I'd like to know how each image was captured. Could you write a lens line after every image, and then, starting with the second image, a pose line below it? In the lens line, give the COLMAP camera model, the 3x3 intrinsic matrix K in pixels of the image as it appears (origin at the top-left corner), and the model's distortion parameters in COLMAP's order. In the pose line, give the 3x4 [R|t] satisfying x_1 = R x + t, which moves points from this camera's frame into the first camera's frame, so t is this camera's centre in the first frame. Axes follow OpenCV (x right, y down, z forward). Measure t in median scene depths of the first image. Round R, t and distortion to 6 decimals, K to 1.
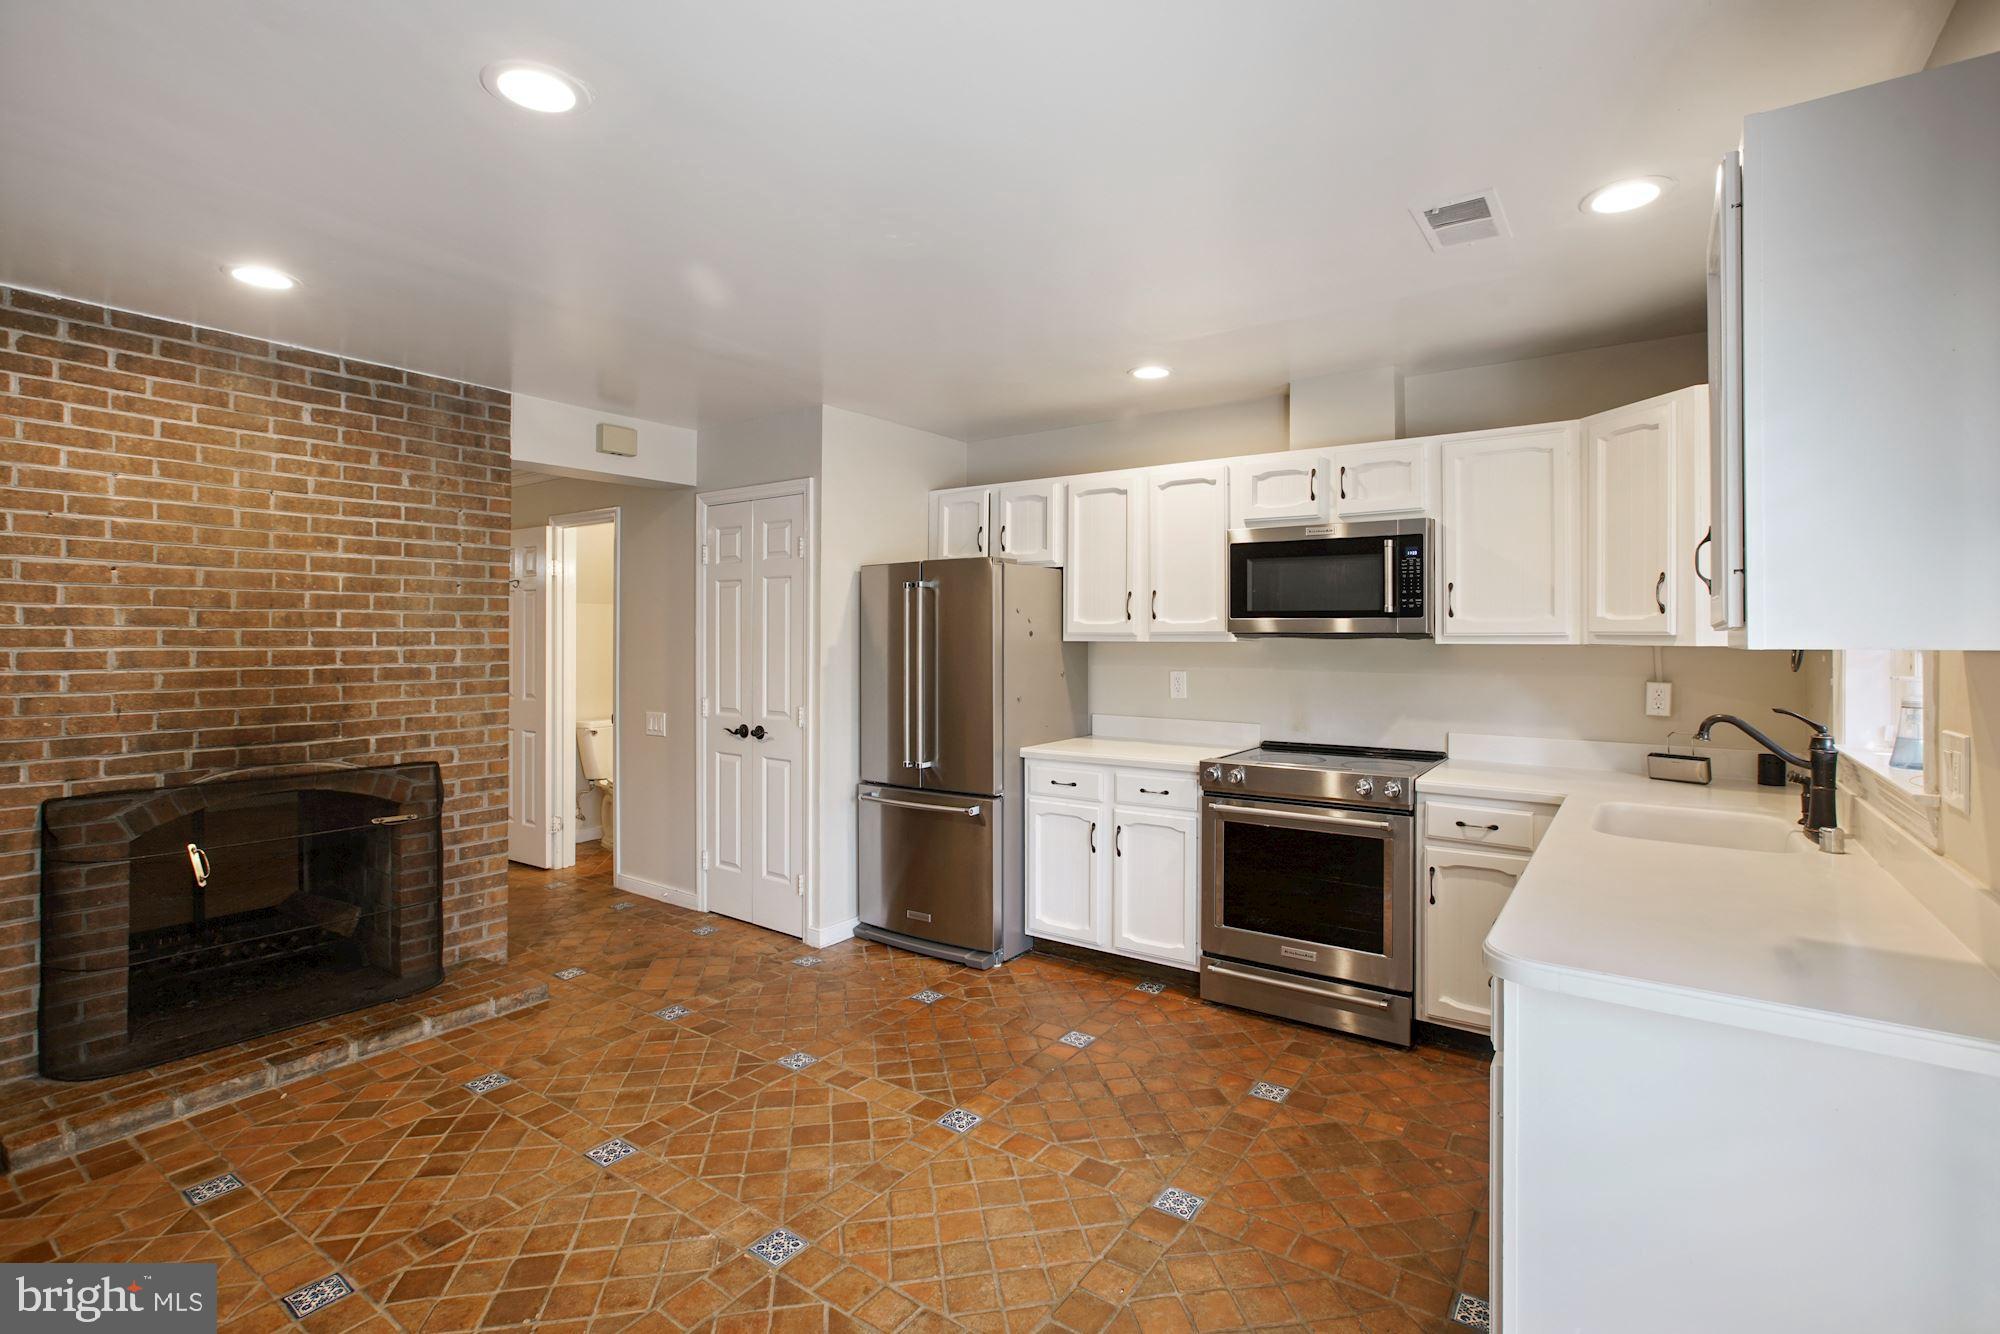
lens RADIAL K [[917.9, 0, 990.0], [0, 917.9, 648.5], [0, 0, 1]] dist [-0.001077, 0.009023]
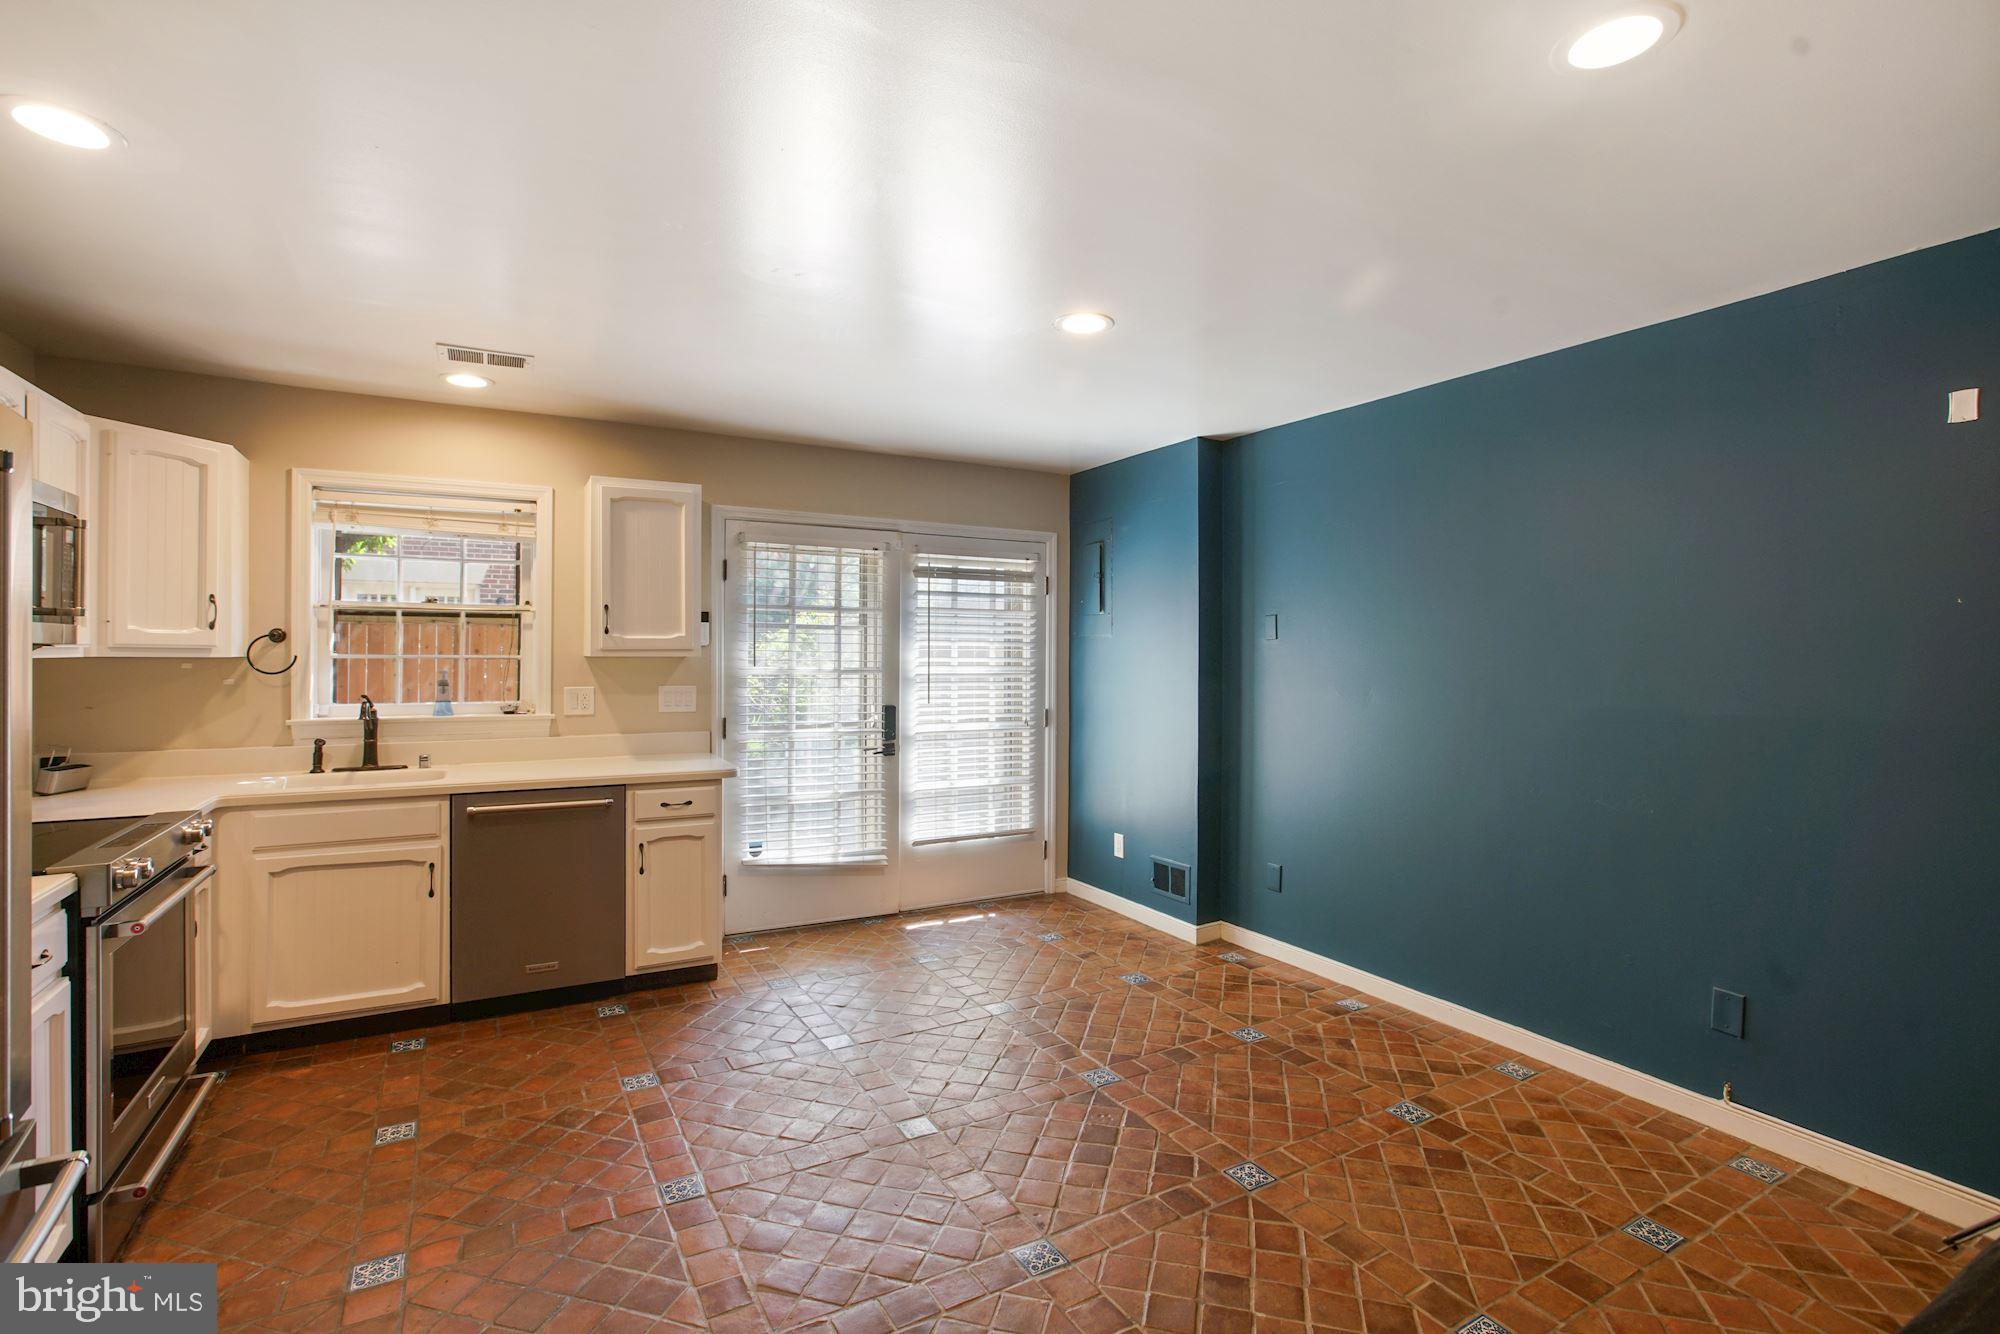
lens RADIAL K [[917.9, 0, 990.0], [0, 917.9, 648.5], [0, 0, 1]] dist [-0.001077, 0.009023]
pose [[-0.908025, -0.000489, 0.418916, -0.731340], [0.000519, 0.999997, 0.002293, -0.022153], [-0.418916, 0.002300, -0.908022, 1.804972]]
